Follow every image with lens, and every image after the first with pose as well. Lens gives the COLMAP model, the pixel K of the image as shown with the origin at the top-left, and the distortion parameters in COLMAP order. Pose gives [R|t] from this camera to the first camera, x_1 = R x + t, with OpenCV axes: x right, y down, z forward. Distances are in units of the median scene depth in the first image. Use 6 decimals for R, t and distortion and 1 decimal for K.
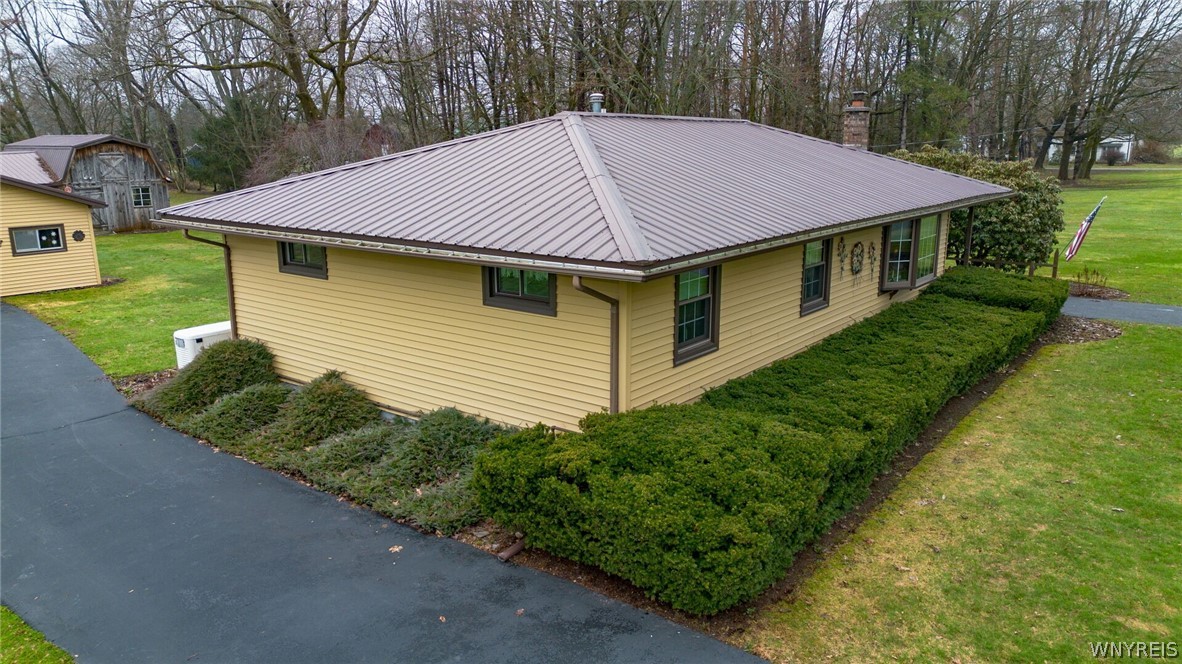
lens RADIAL K [[833.1, 0, 593.7], [0, 833.1, 330.1], [0, 0, 1]] dist [0.062147, -0.058238]
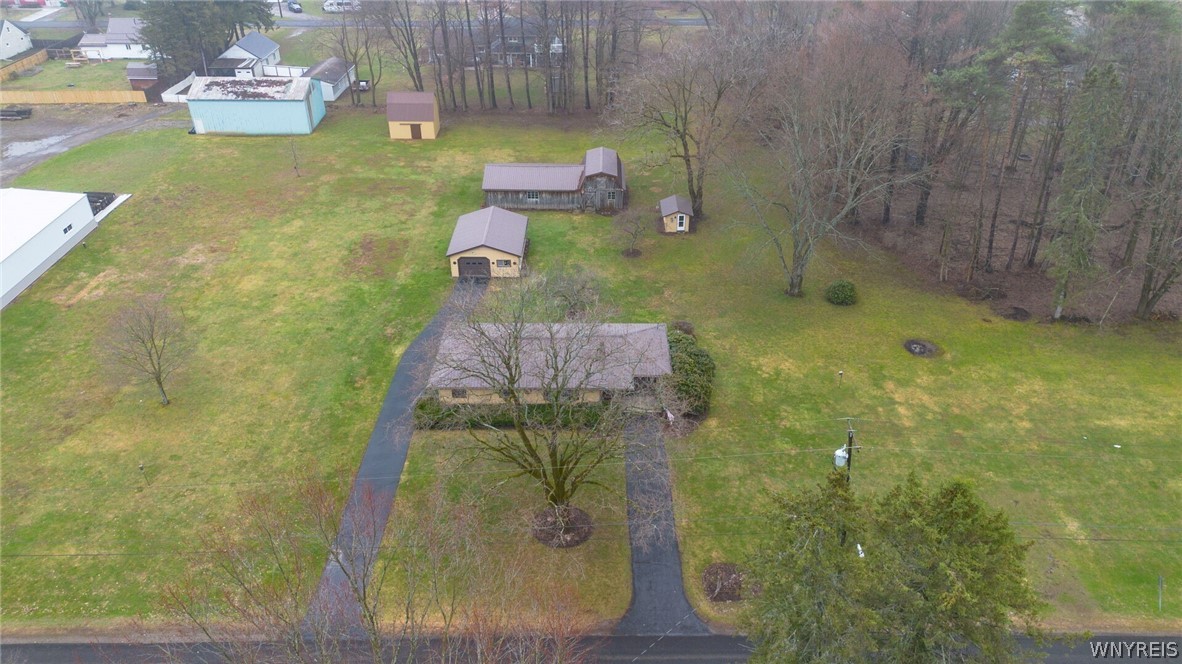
lens RADIAL K [[833.1, 0, 589.9], [0, 833.1, 333.2], [0, 0, 1]] dist [0.062147, -0.058238]
pose [[0.594430, 0.432736, -0.677785, 3.928755], [-0.177364, 0.892658, 0.414371, -2.625236], [0.784343, -0.126100, 0.607375, -1.639594]]
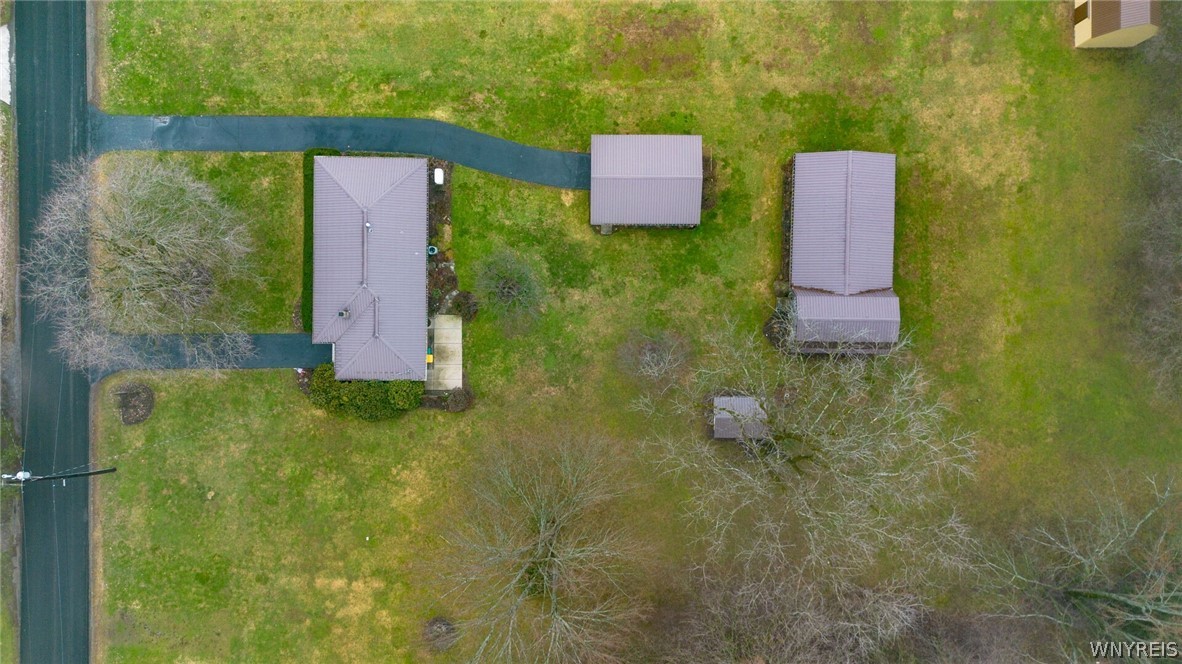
lens RADIAL K [[833.1, 0, 591.4], [0, 833.1, 329.7], [0, 0, 1]] dist [0.062147, -0.058238]
pose [[-0.803333, 0.595360, 0.014252, -0.850396], [-0.118158, -0.182798, 0.976024, -6.022373], [0.583691, 0.782388, 0.217195, 1.399984]]
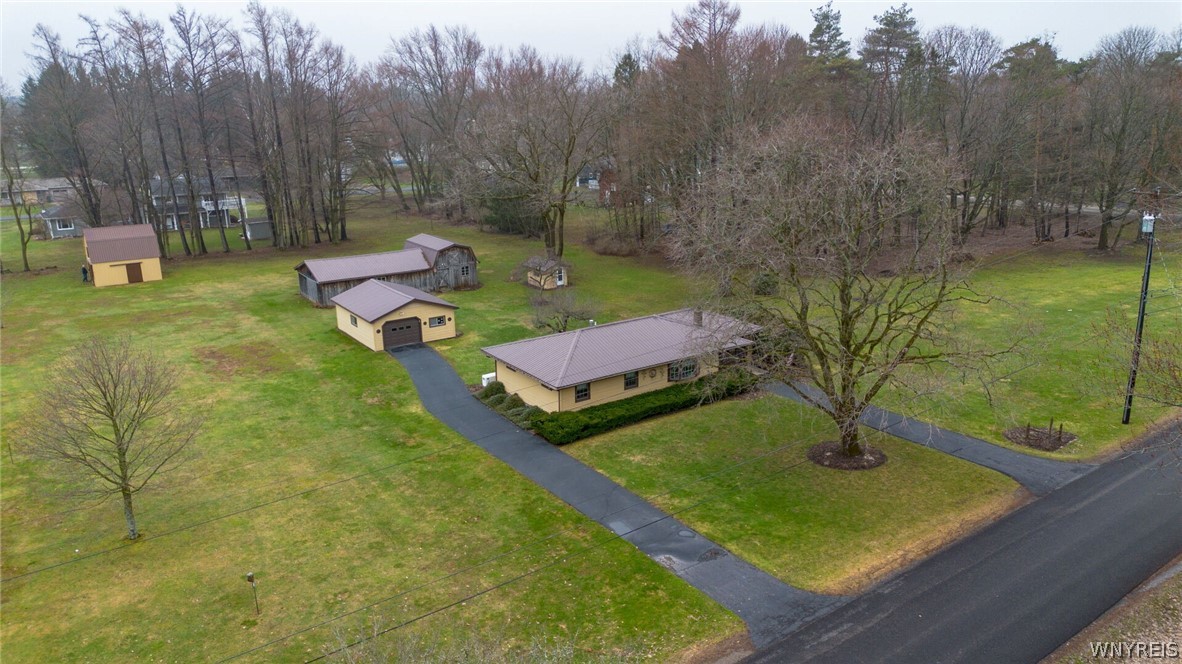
lens RADIAL K [[833.1, 0, 591.2], [0, 833.1, 332.6], [0, 0, 1]] dist [0.062147, -0.058238]
pose [[0.950069, 0.075461, -0.302779, 1.311509], [-0.058126, 0.996134, 0.065873, -0.557448], [0.306579, -0.044984, 0.950782, -2.898574]]
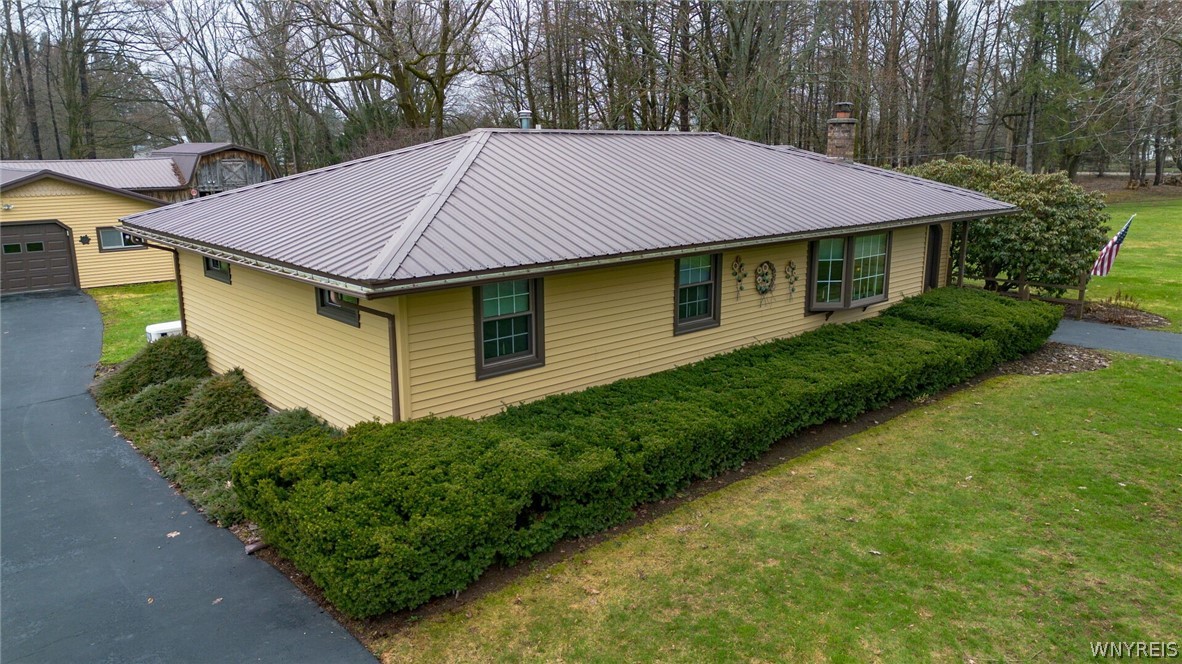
lens RADIAL K [[833.1, 0, 595.5], [0, 833.1, 333.2], [0, 0, 1]] dist [0.062147, -0.058238]
pose [[0.983295, 0.039074, -0.177774, 0.337448], [-0.038870, 0.999234, 0.004633, -0.020104], [0.177819, 0.002354, 0.984060, 0.005444]]
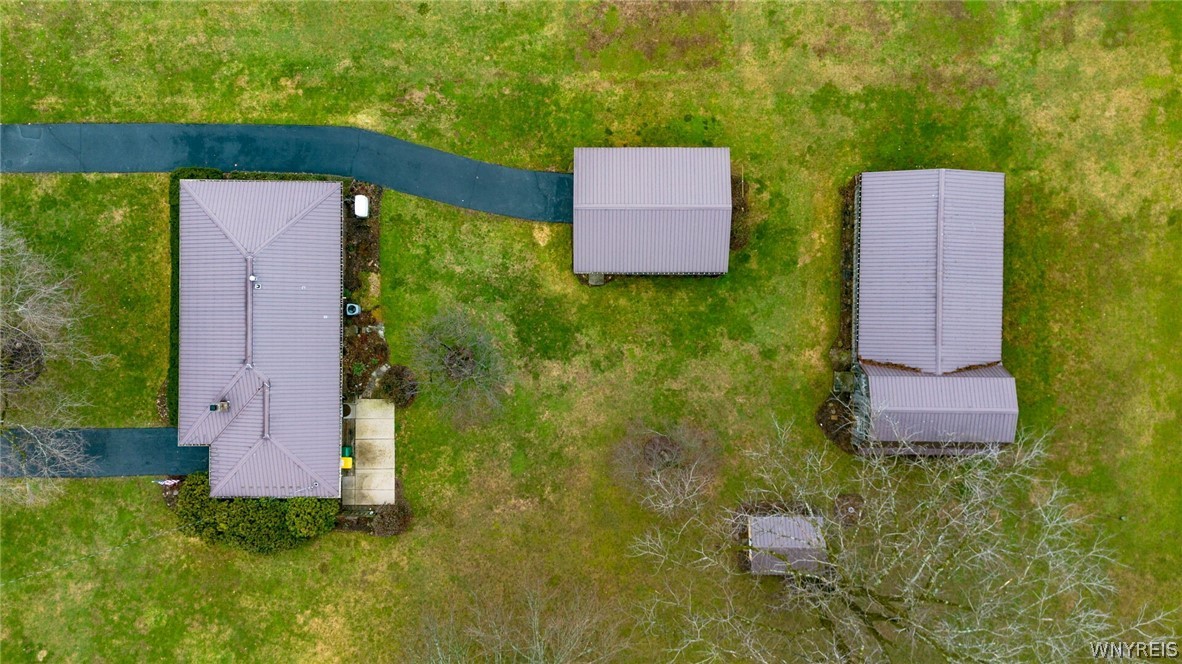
lens RADIAL K [[833.1, 0, 592.3], [0, 833.1, 325.9], [0, 0, 1]] dist [0.062147, -0.058238]
pose [[-0.799869, 0.600140, 0.006462, -1.139909], [-0.123045, -0.174514, 0.976937, -4.328166], [0.587426, 0.780626, 0.213432, 1.459919]]
